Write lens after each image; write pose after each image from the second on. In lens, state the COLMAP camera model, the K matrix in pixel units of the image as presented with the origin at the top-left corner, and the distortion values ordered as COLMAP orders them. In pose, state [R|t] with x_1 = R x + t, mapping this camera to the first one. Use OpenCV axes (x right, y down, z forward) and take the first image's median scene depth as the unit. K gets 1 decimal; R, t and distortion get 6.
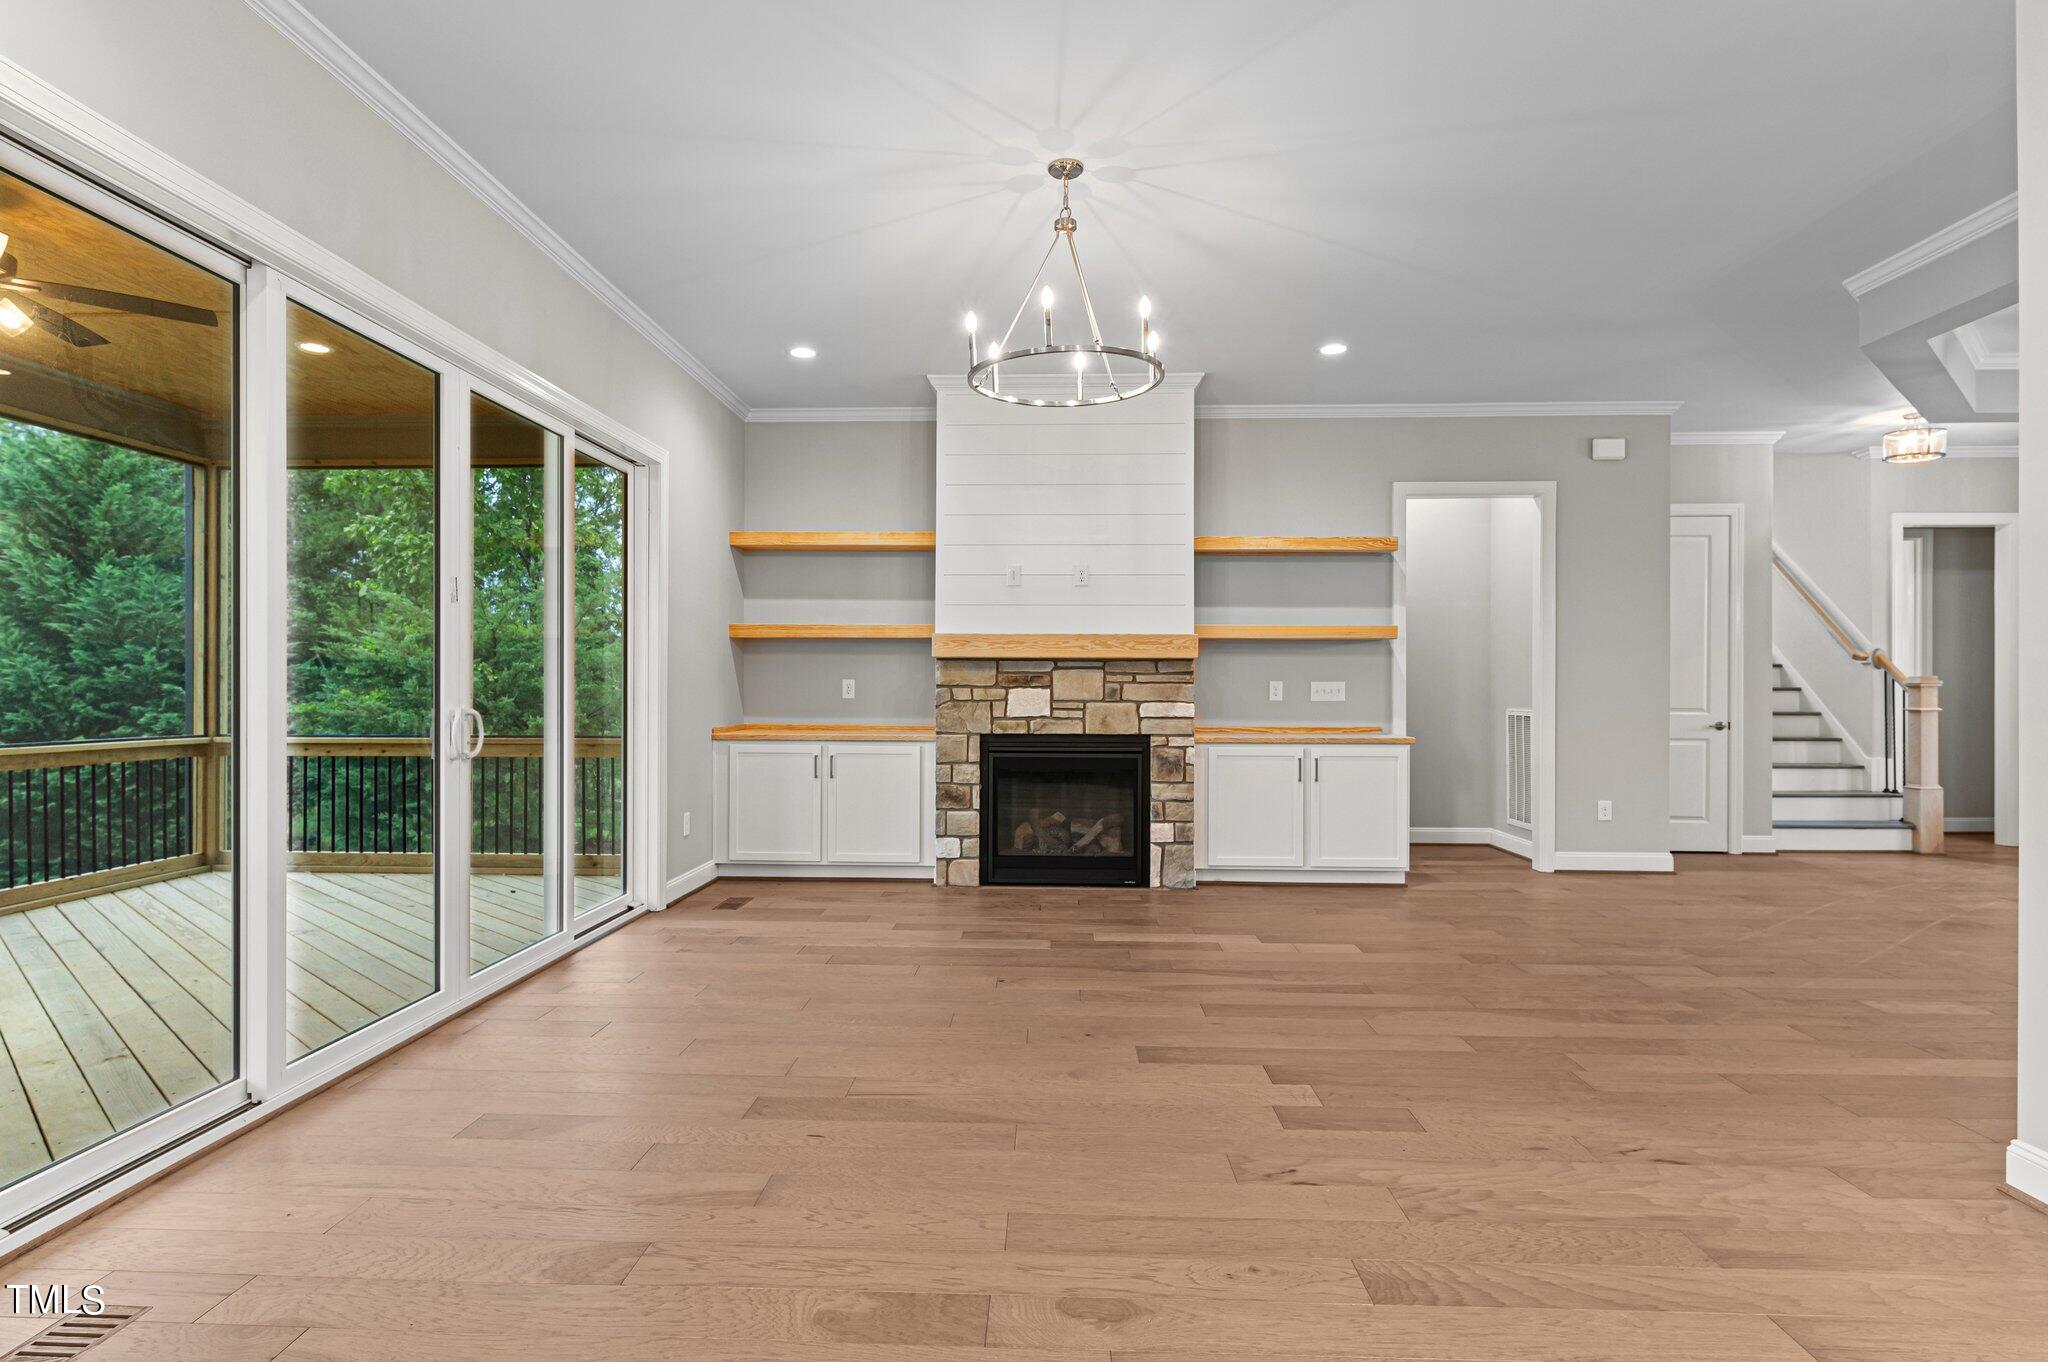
lens RADIAL K [[1033.8, 0, 1025.2], [0, 1033.8, 692.3], [0, 0, 1]] dist [-0.000360, -0.002330]
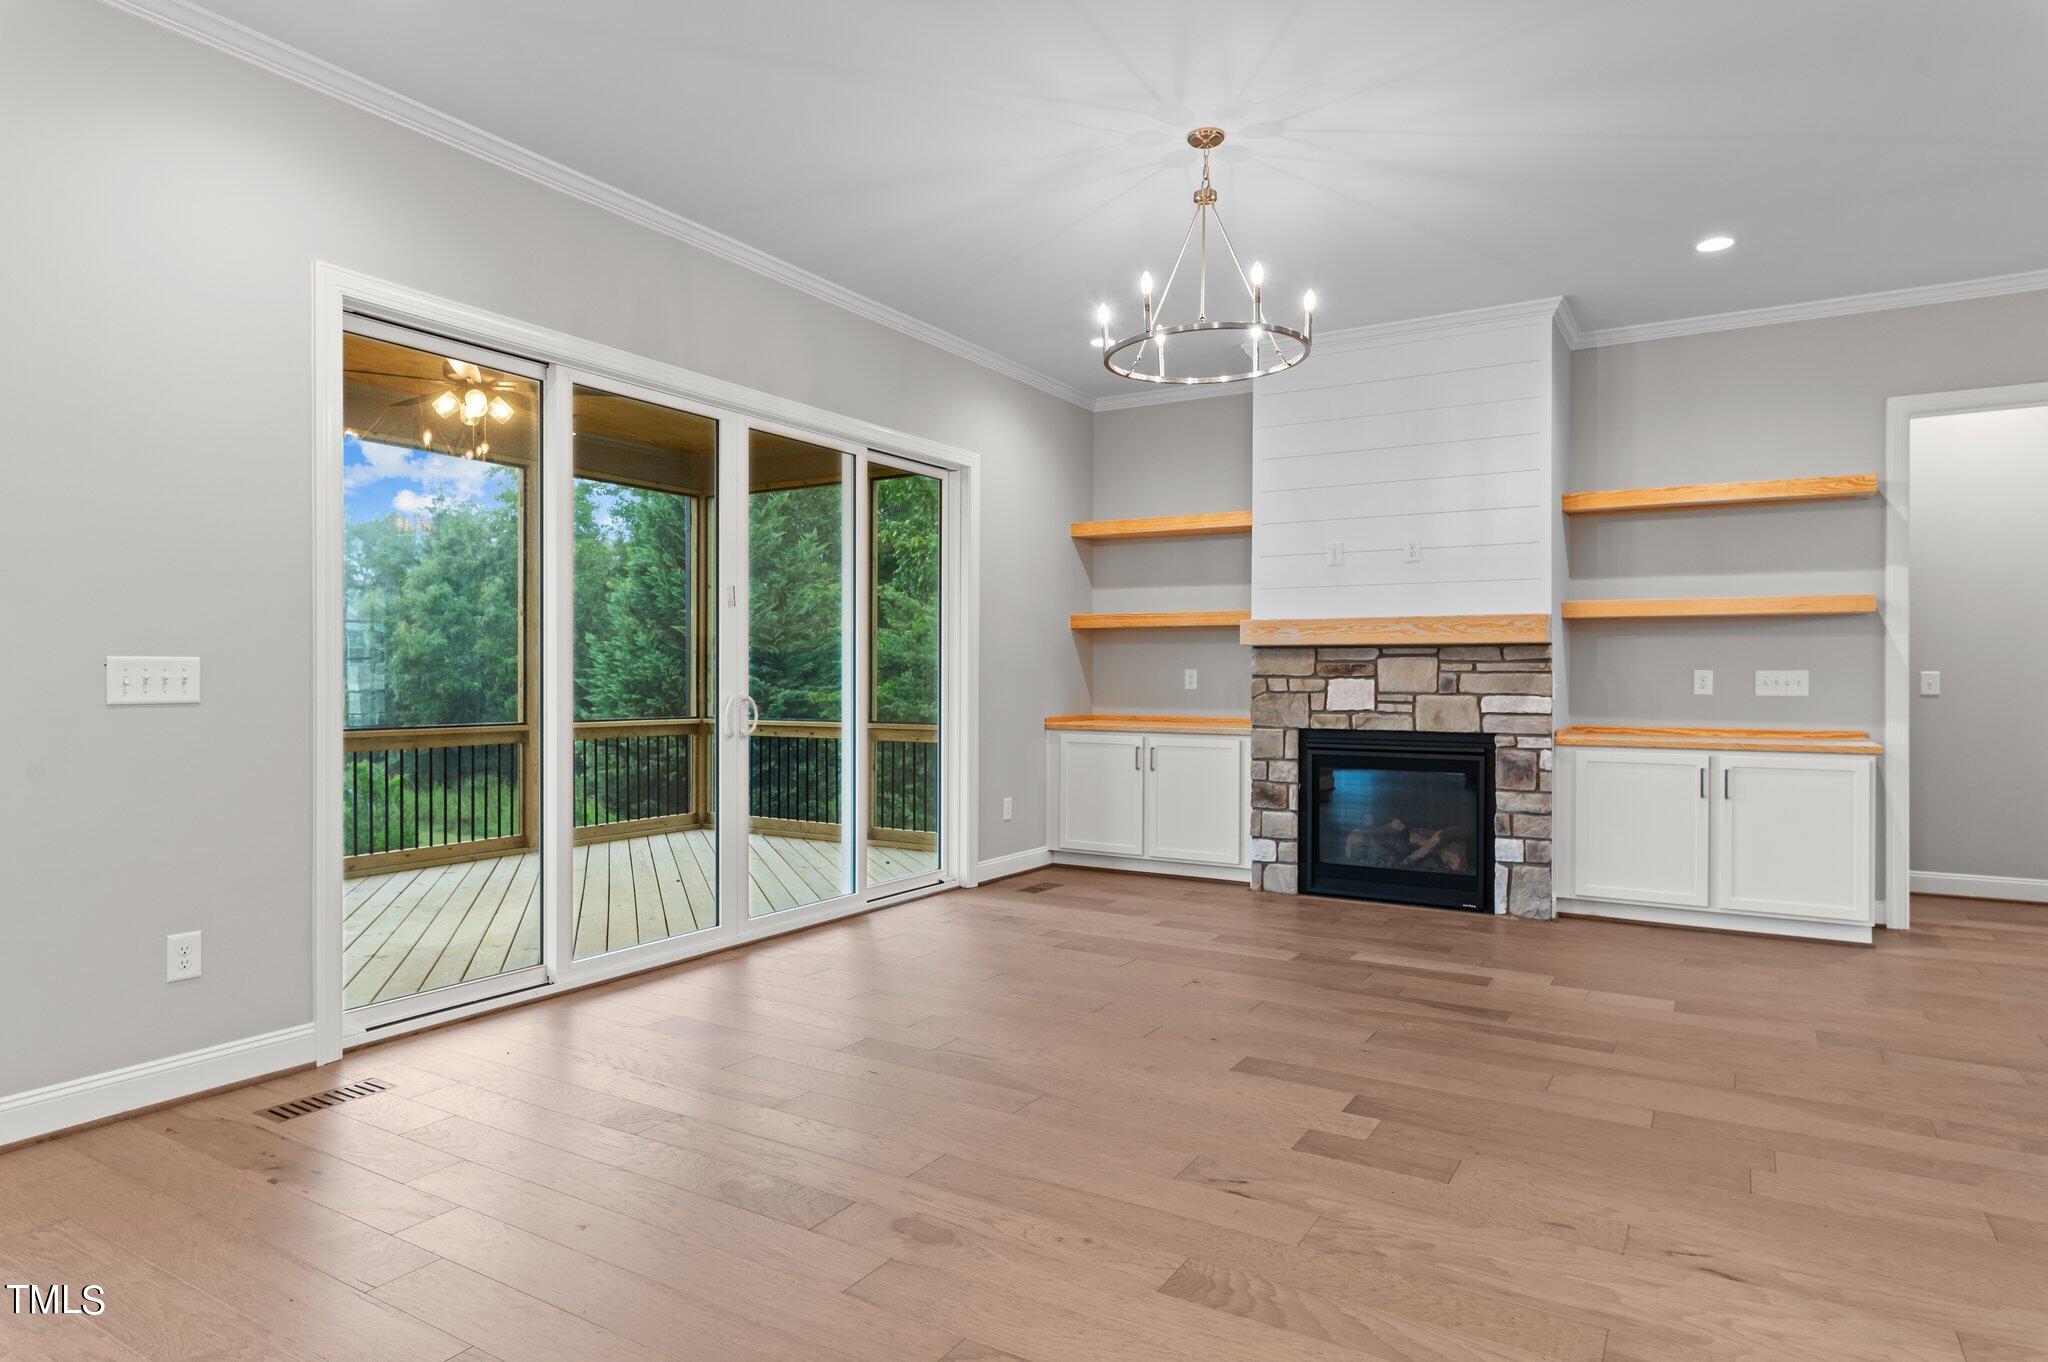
lens RADIAL K [[1158.4, 0, 1031.1], [0, 1158.4, 684.9], [0, 0, 1]] dist [-0.002515, -0.002333]
pose [[0.877225, 0.002922, -0.480071, 0.216297], [-0.002690, 0.999996, 0.001172, 0.000901], [0.480072, 0.000263, 0.877229, -0.012051]]
